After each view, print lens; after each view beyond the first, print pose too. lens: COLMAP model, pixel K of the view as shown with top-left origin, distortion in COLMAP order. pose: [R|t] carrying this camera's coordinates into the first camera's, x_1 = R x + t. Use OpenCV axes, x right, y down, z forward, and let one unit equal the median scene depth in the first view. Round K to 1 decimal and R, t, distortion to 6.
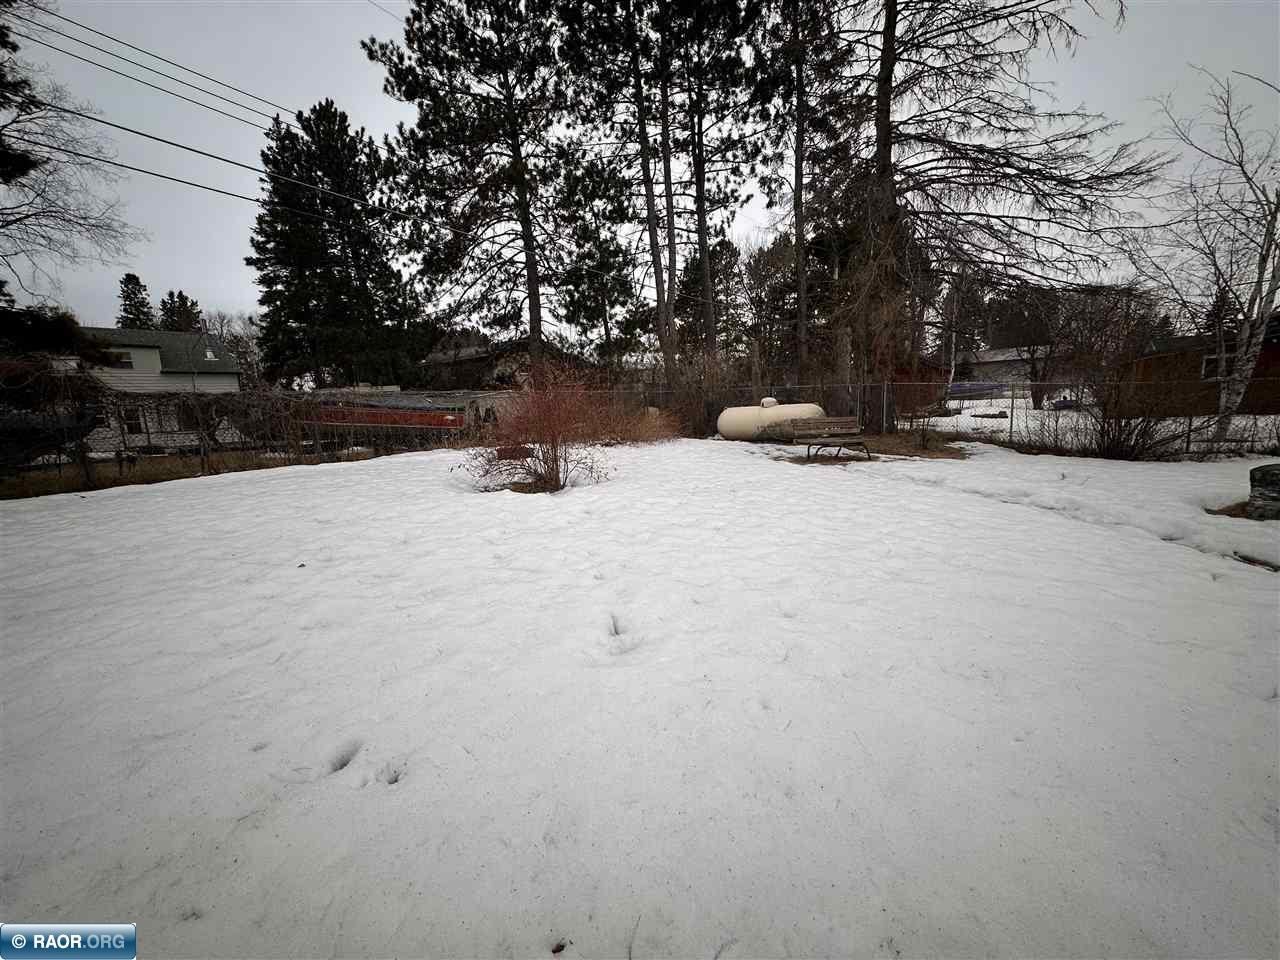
lens RADIAL K [[534.8, 0, 625.5], [0, 534.8, 480.0], [0, 0, 1]] dist [-0.001619, 0.000502]
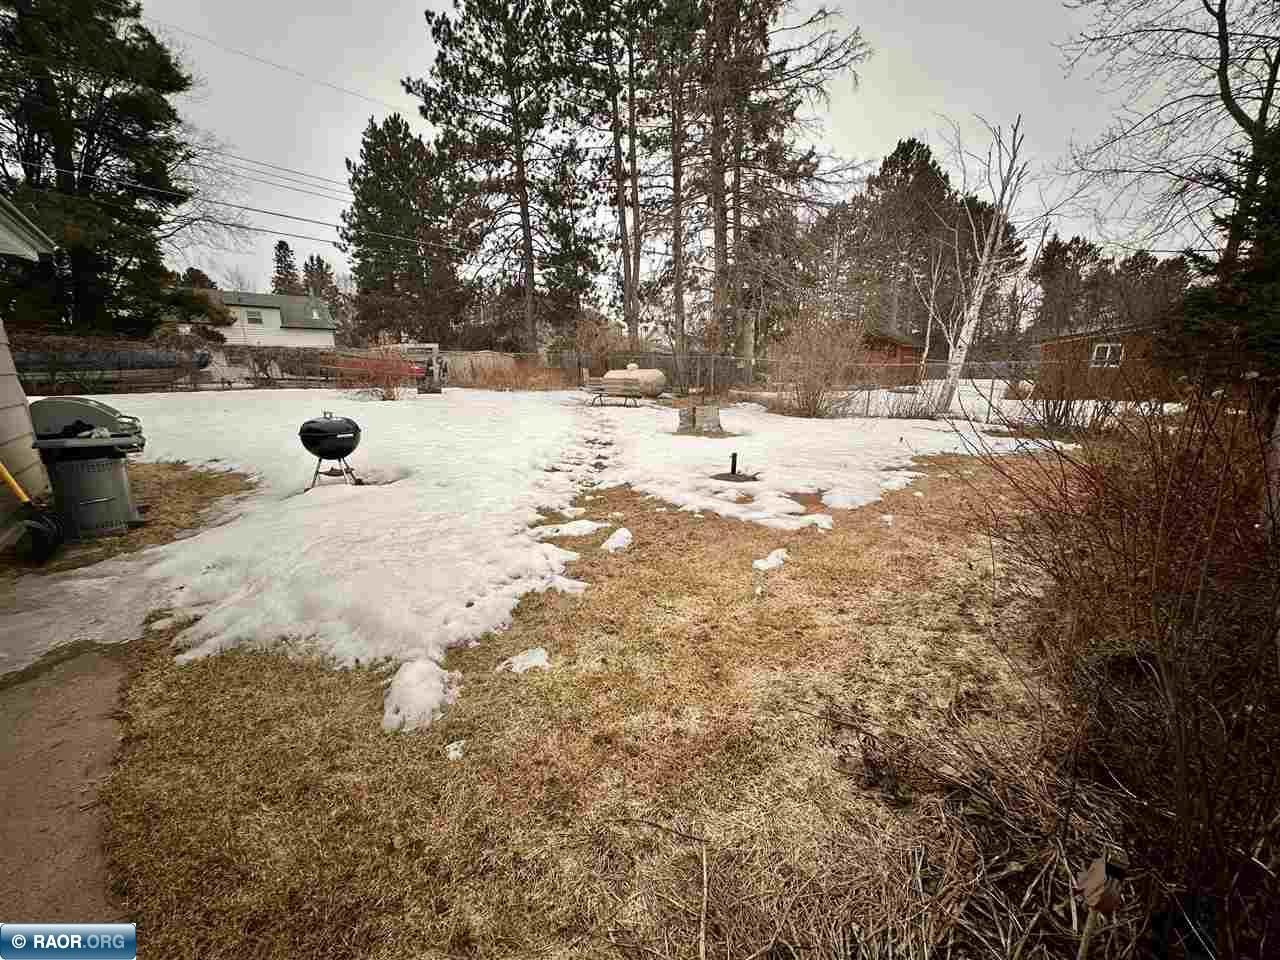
lens RADIAL K [[534.8, 0, 630.7], [0, 534.8, 485.9], [0, 0, 1]] dist [-0.001619, 0.000502]
pose [[0.980499, 0.079350, -0.179795, 0.289750], [-0.064797, 0.994235, 0.085426, 0.027798], [0.185537, -0.072110, 0.979988, -0.206363]]
